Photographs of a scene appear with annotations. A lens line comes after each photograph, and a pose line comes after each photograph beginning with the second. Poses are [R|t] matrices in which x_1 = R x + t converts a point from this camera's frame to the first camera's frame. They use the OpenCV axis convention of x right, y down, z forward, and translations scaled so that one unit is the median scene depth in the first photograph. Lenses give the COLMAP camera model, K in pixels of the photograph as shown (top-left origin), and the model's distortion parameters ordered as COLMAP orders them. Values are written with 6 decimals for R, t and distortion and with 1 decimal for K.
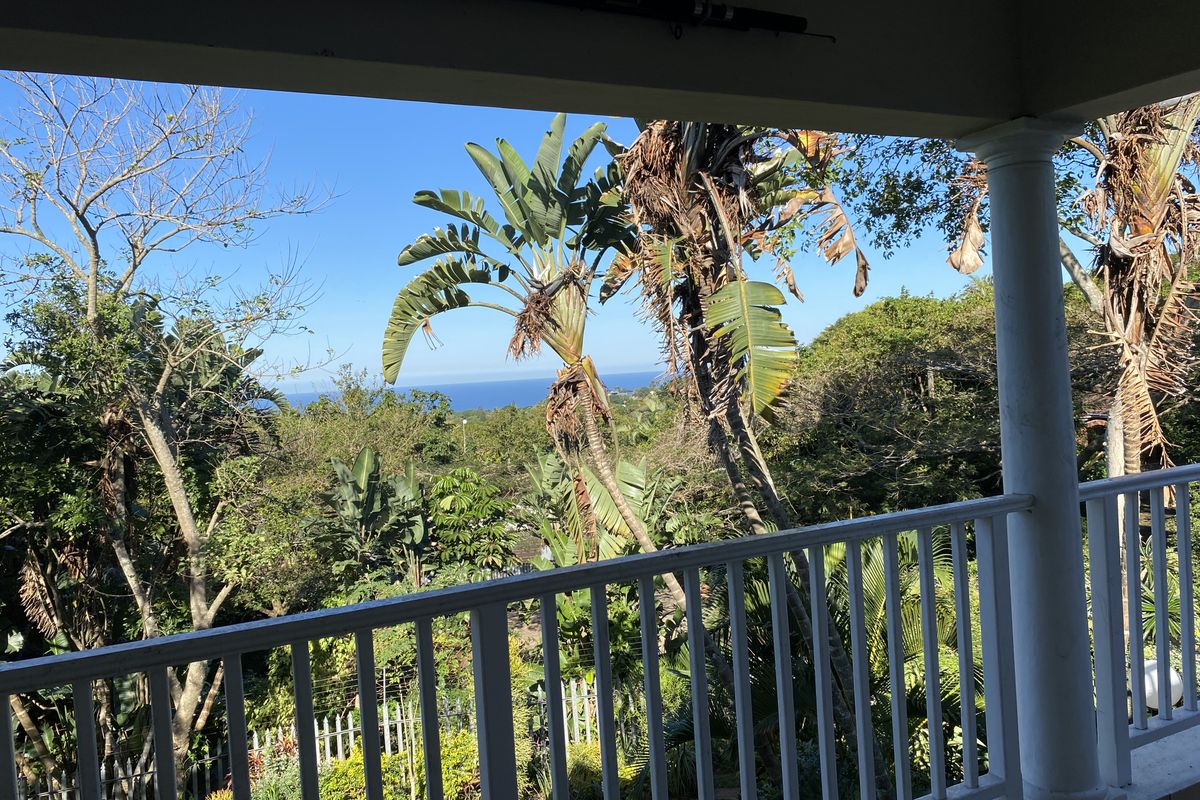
lens RADIAL K [[885.1, 0, 600.0], [0, 885.1, 400.0], [0, 0, 1]] dist [0.050811, -0.185050]
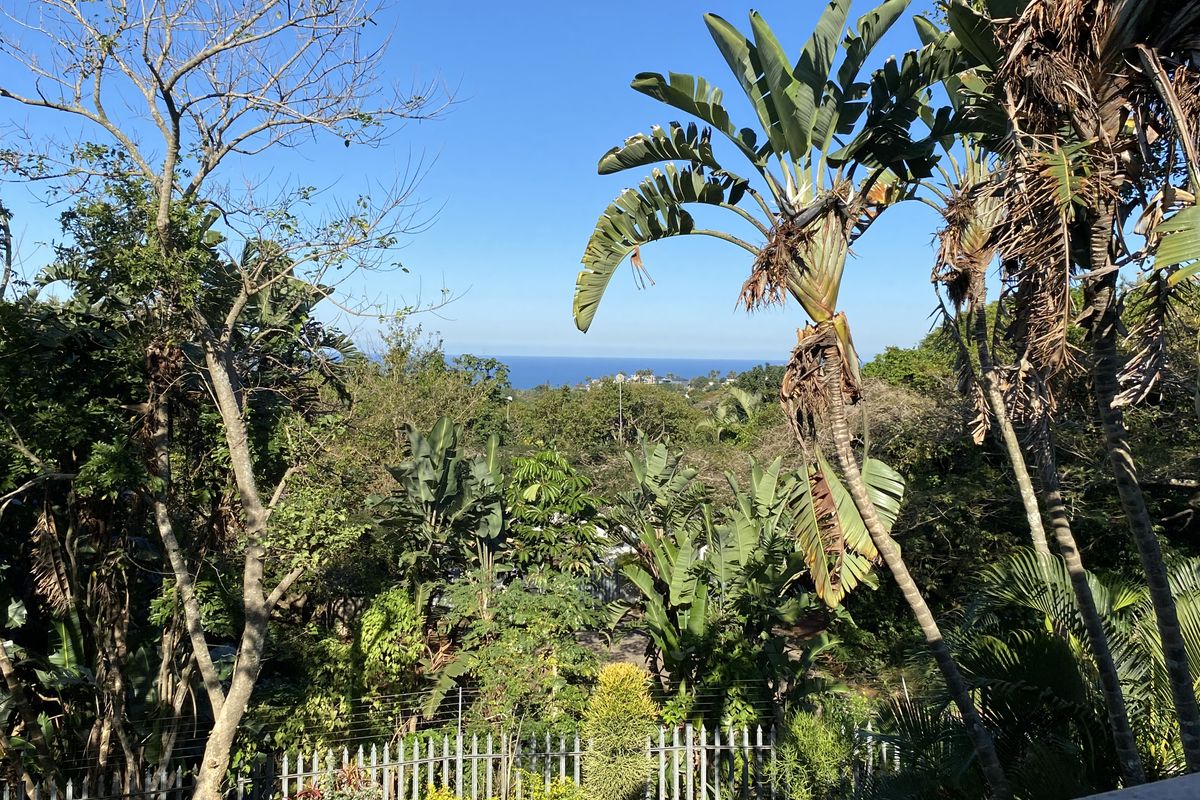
lens RADIAL K [[1058.9, 0, 600.0], [0, 1058.9, 400.0], [0, 0, 1]] dist [0.120235, -0.408427]
pose [[0.993780, 0.080283, -0.077170, -0.138777], [-0.078904, 0.996666, 0.020761, 0.020103], [0.078579, -0.014543, 0.996802, 0.096229]]
